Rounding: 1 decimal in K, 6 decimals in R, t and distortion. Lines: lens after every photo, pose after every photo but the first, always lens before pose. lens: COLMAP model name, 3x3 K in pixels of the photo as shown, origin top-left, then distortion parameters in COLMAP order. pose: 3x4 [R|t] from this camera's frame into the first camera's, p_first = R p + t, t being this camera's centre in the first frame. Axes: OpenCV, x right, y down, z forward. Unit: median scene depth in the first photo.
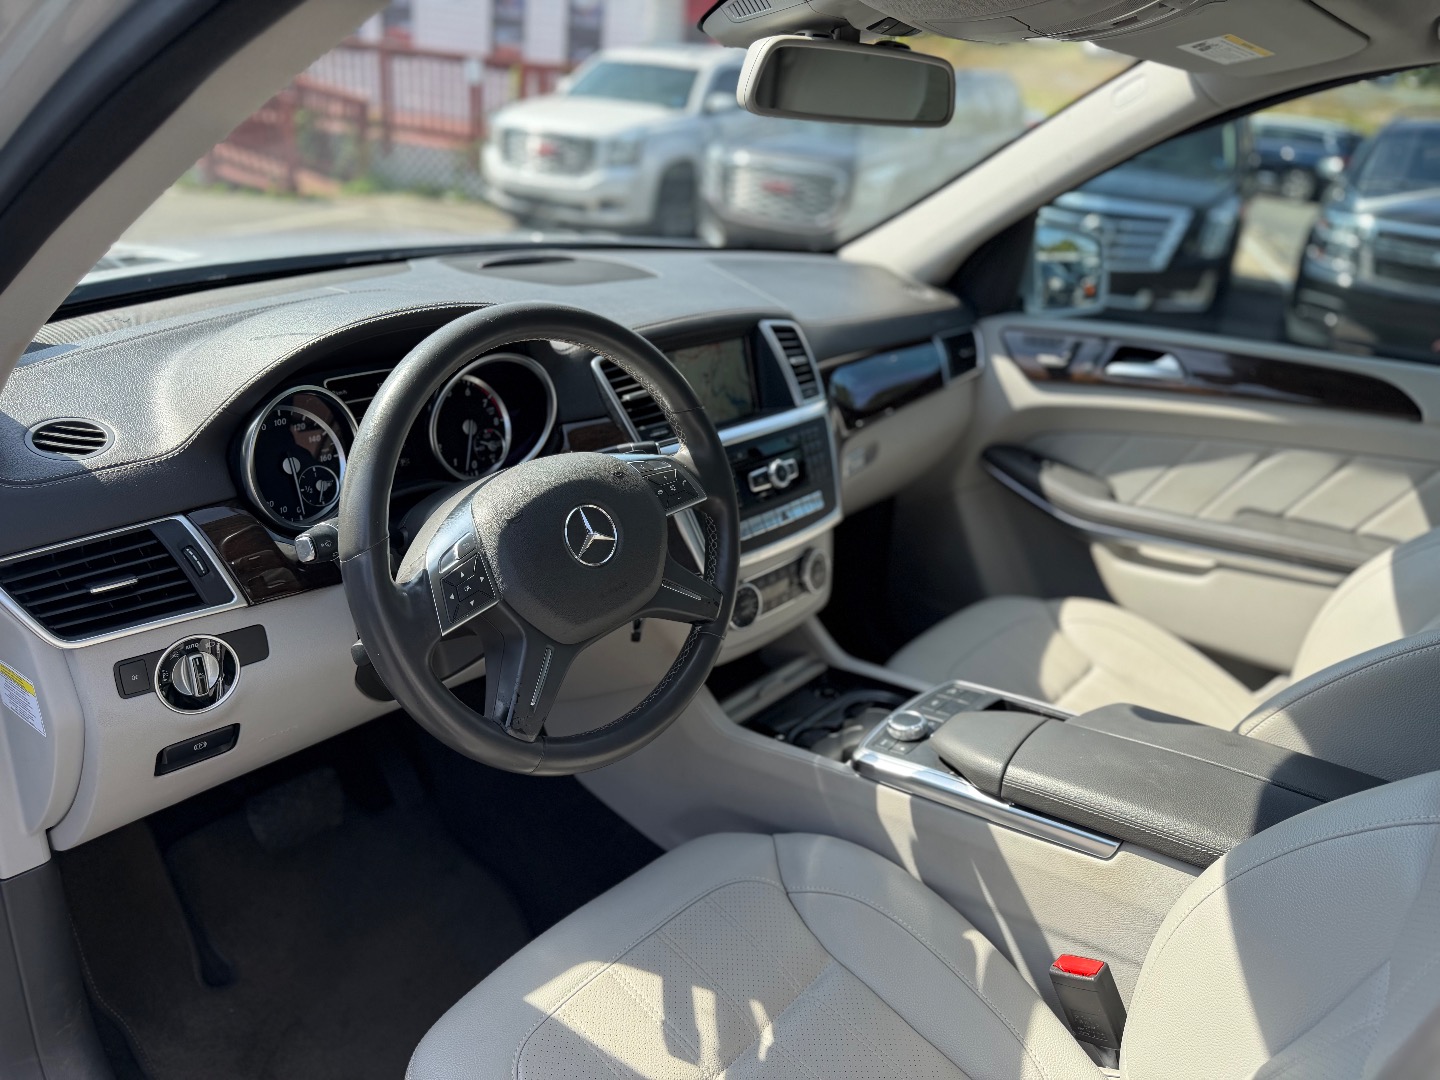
lens RADIAL K [[1022.1, 0, 720.0], [0, 1022.1, 540.0], [0, 0, 1]] dist [0.108428, -0.189826]
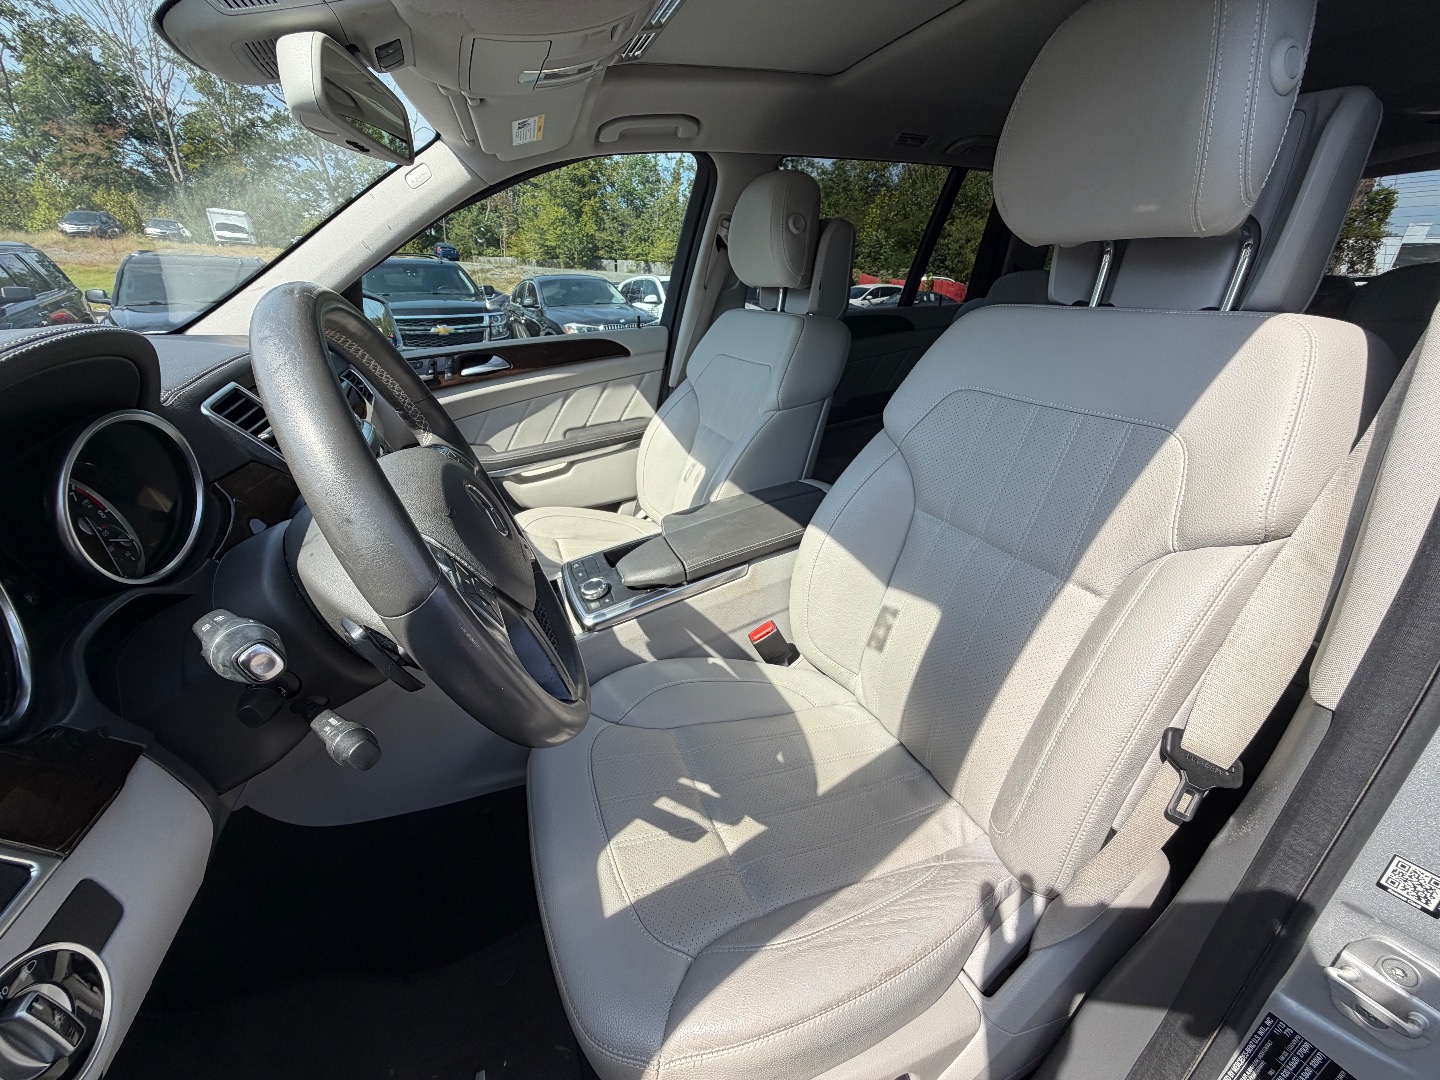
lens RADIAL K [[569.8, 0, 717.1], [0, 569.8, 541.7], [0, 0, 1]] dist [-0.000457, 0.000111]
pose [[0.461937, -0.433759, 0.773607, -0.356271], [0.386065, 0.883615, 0.264912, -0.030319], [-0.798479, 0.176289, 0.575634, 0.386511]]
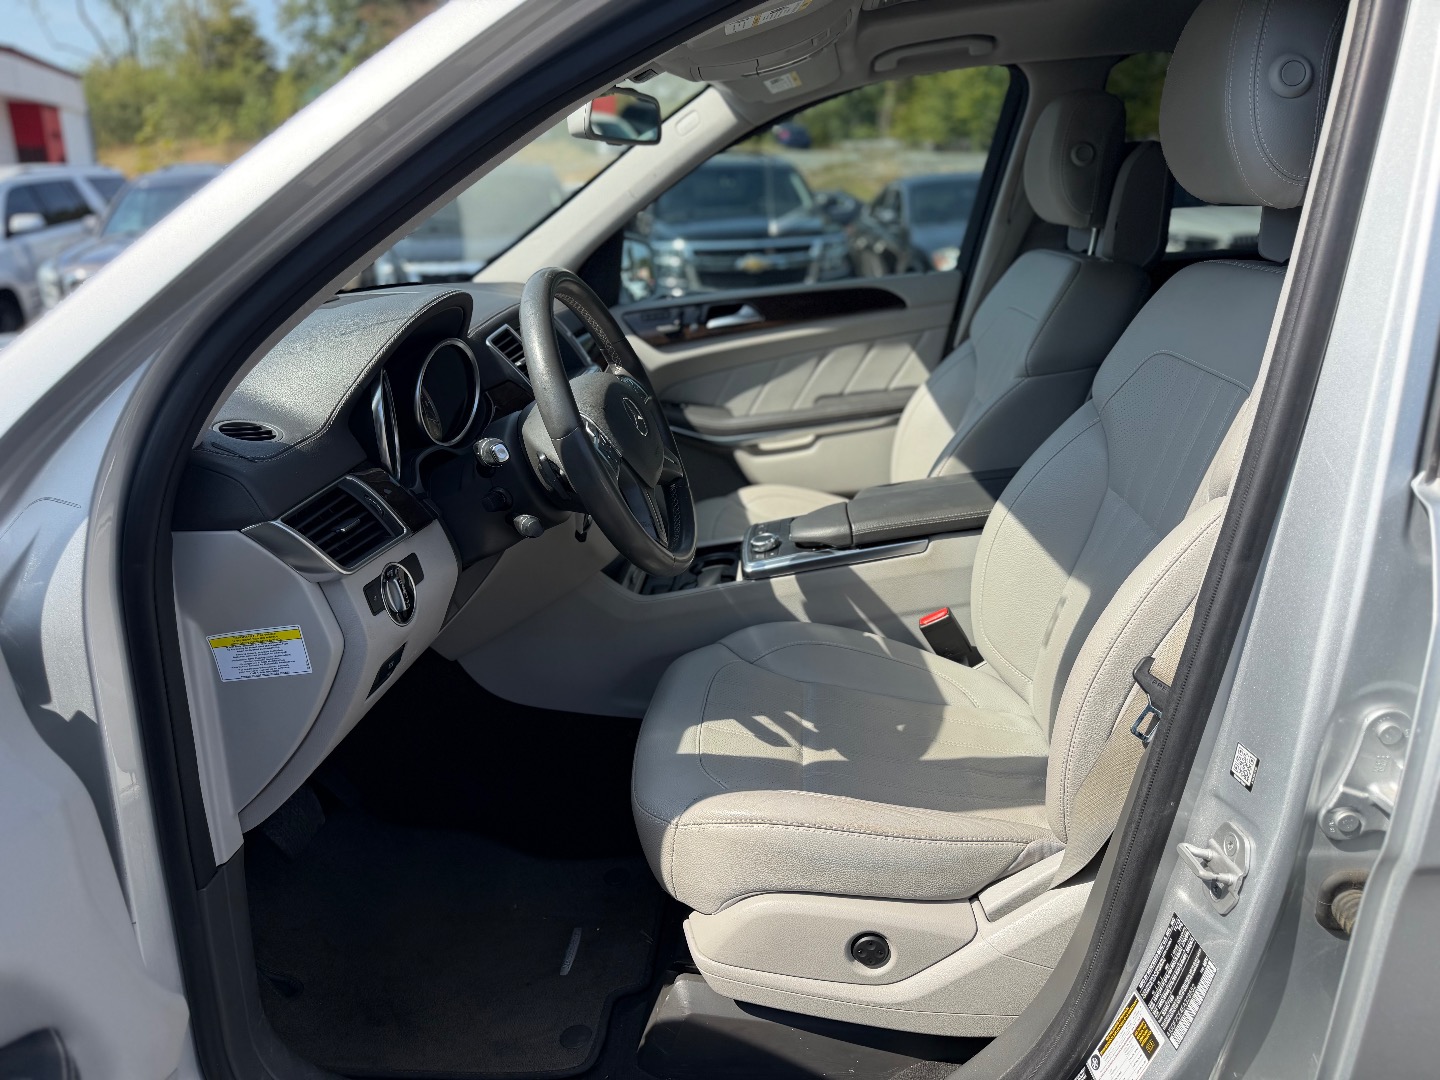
lens RADIAL K [[990.2, 0, 720.0], [0, 990.2, 540.0], [0, 0, 1]] dist [0.136234, -0.298683]
pose [[0.808684, -0.288823, 0.512457, -0.611675], [0.320667, 0.946790, 0.027586, 0.122683], [-0.493157, 0.142020, 0.858270, -0.184449]]
